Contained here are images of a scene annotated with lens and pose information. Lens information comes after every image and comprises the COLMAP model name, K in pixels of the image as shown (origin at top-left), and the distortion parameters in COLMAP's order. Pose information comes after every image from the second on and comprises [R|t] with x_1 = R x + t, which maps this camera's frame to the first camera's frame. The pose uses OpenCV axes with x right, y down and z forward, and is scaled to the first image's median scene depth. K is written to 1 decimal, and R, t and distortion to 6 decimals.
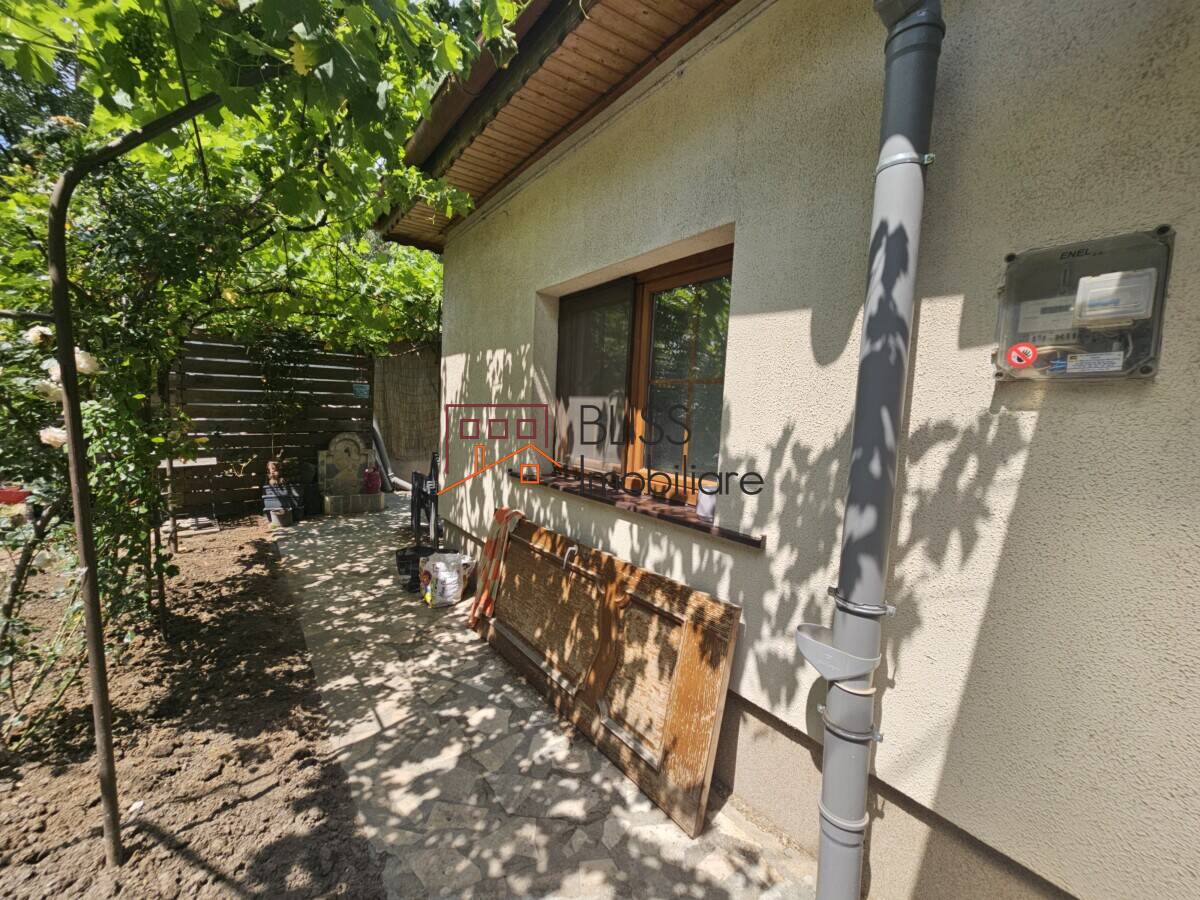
lens RADIAL K [[486.3, 0, 606.5], [0, 486.3, 454.7], [0, 0, 1]] dist [-0.003653, 0.001906]
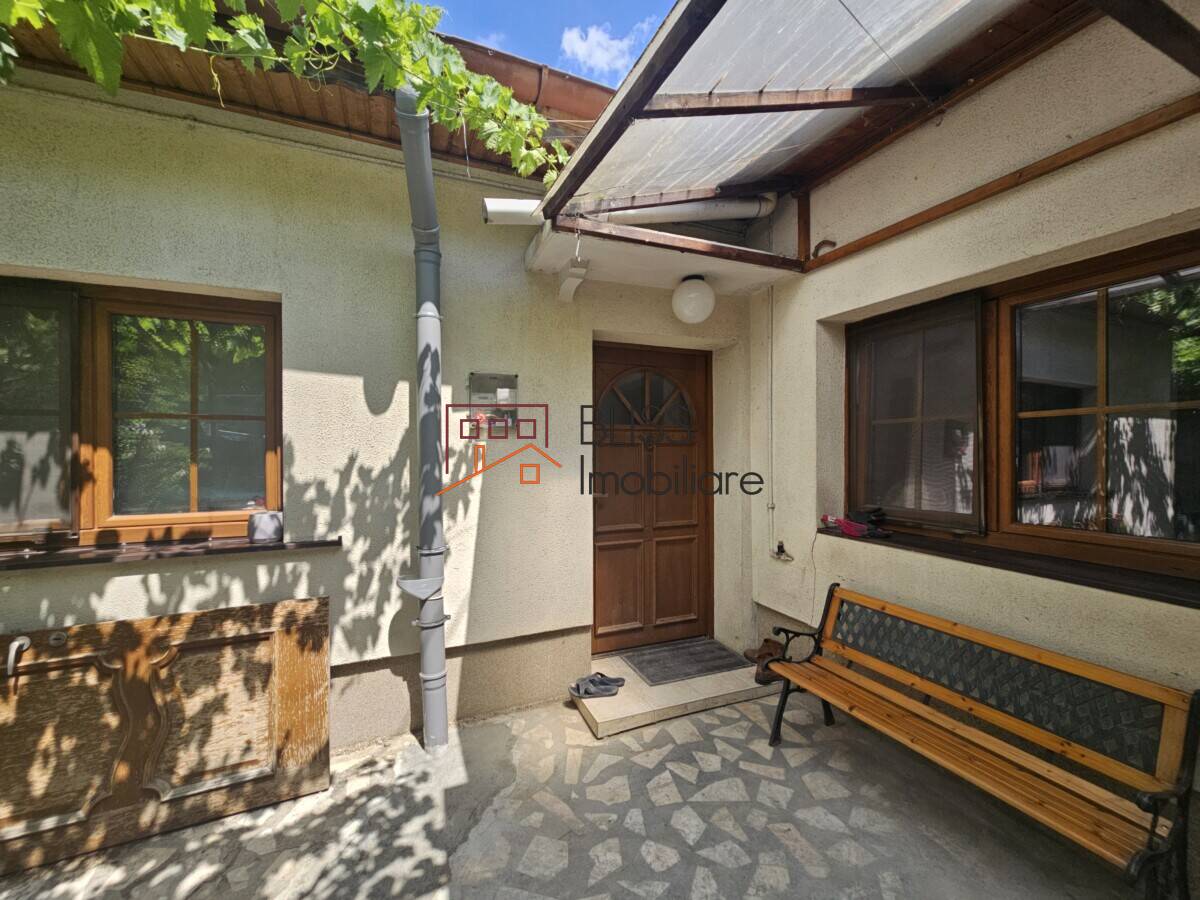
lens RADIAL K [[486.3, 0, 599.3], [0, 486.3, 449.8], [0, 0, 1]] dist [-0.003653, 0.001906]
pose [[0.226787, -0.046499, 0.972834, -0.658438], [0.098351, 0.994847, 0.024624, -0.028745], [-0.968966, 0.090095, 0.230192, -0.029356]]
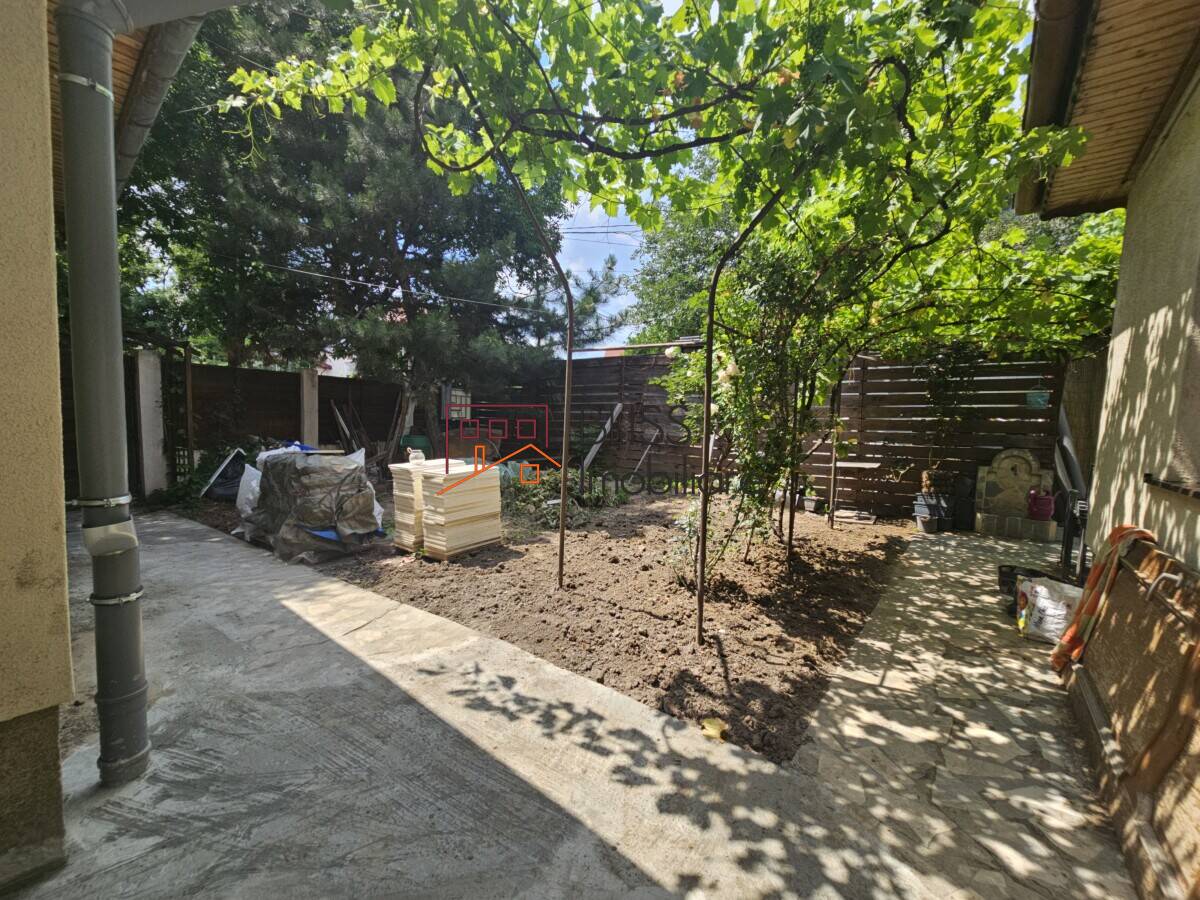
lens RADIAL K [[486.3, 0, 598.2], [0, 486.3, 454.8], [0, 0, 1]] dist [-0.003653, 0.001906]
pose [[0.264650, 0.038051, -0.963593, 0.415449], [-0.104207, 0.994499, 0.010651, 0.120821], [0.958698, 0.097594, 0.267159, 0.072075]]
